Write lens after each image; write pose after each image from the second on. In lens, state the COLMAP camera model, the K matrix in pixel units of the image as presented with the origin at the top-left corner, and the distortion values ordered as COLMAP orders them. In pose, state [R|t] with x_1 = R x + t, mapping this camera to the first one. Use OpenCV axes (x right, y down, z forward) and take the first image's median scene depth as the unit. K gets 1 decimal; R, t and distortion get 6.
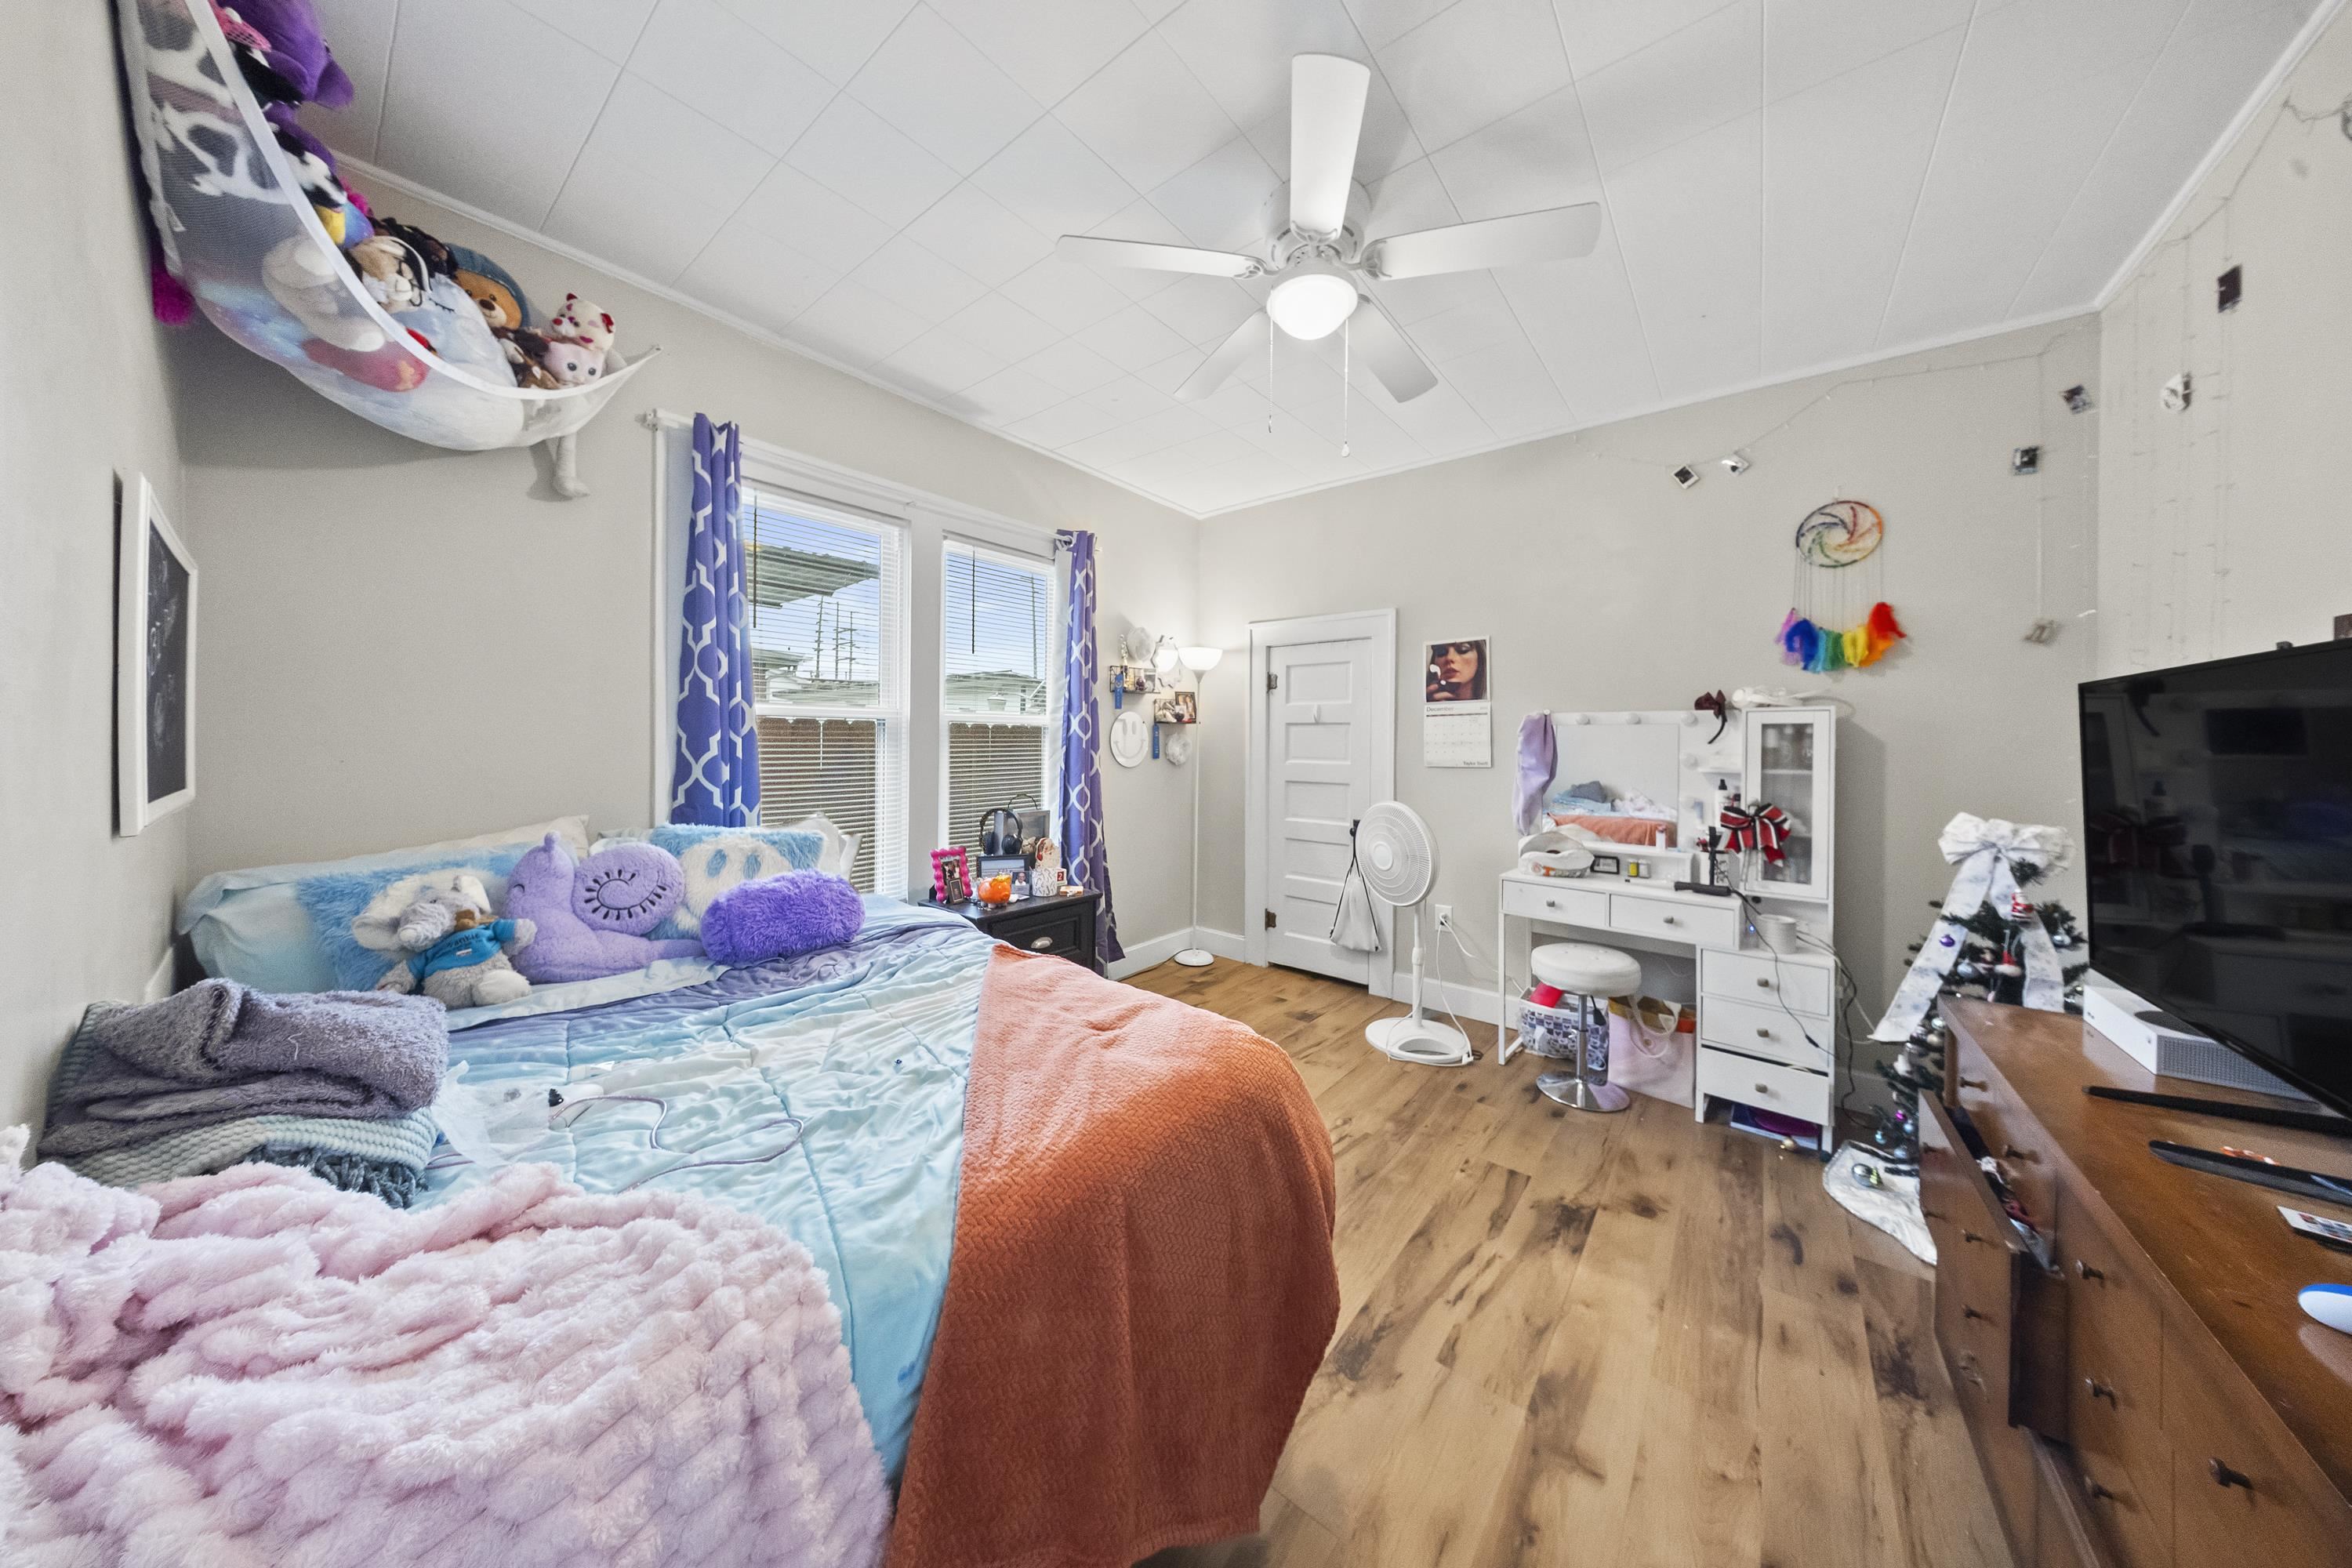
lens RADIAL K [[715.0, 0, 1178.4], [0, 715.0, 758.4], [0, 0, 1]] dist [-0.003985, -0.000181]
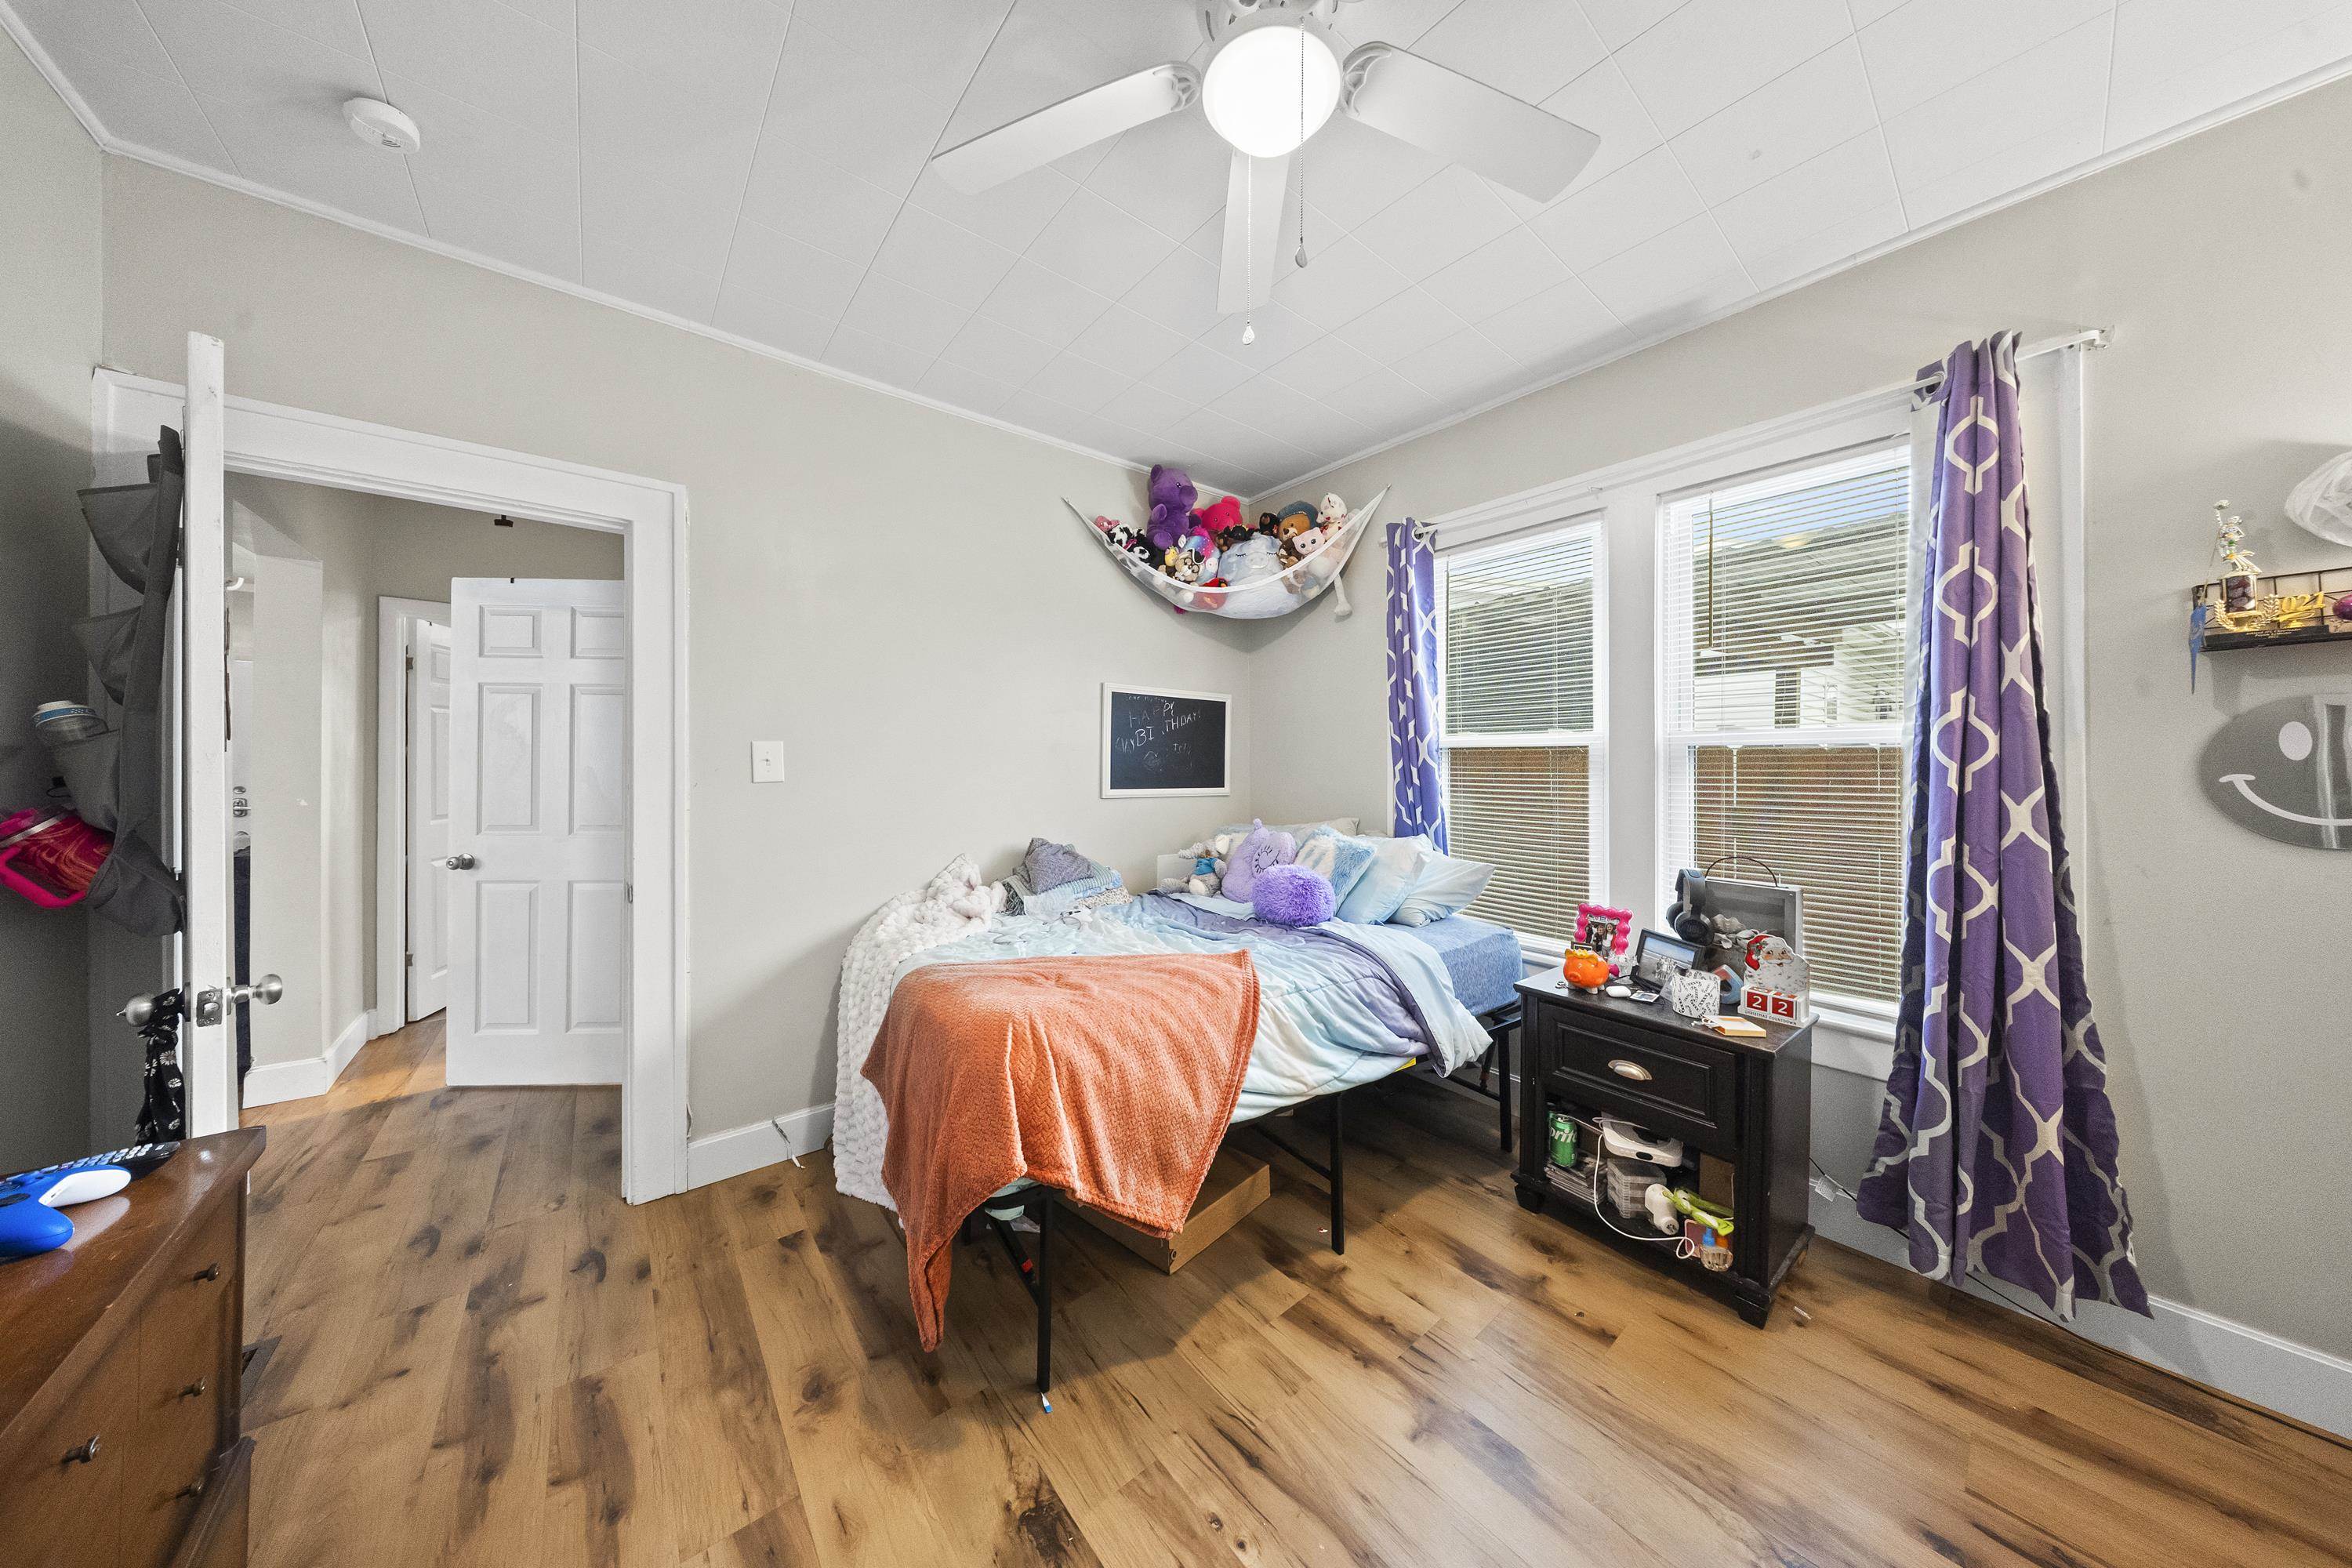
lens RADIAL K [[700.7, 0, 1174.7], [0, 700.7, 777.6], [0, 0, 1]] dist [-0.000287, -0.000108]
pose [[-0.209276, 0.006118, -0.977837, 0.535460], [-0.032116, 0.999398, 0.013127, -0.011938], [0.977329, 0.034151, -0.208953, 0.696297]]
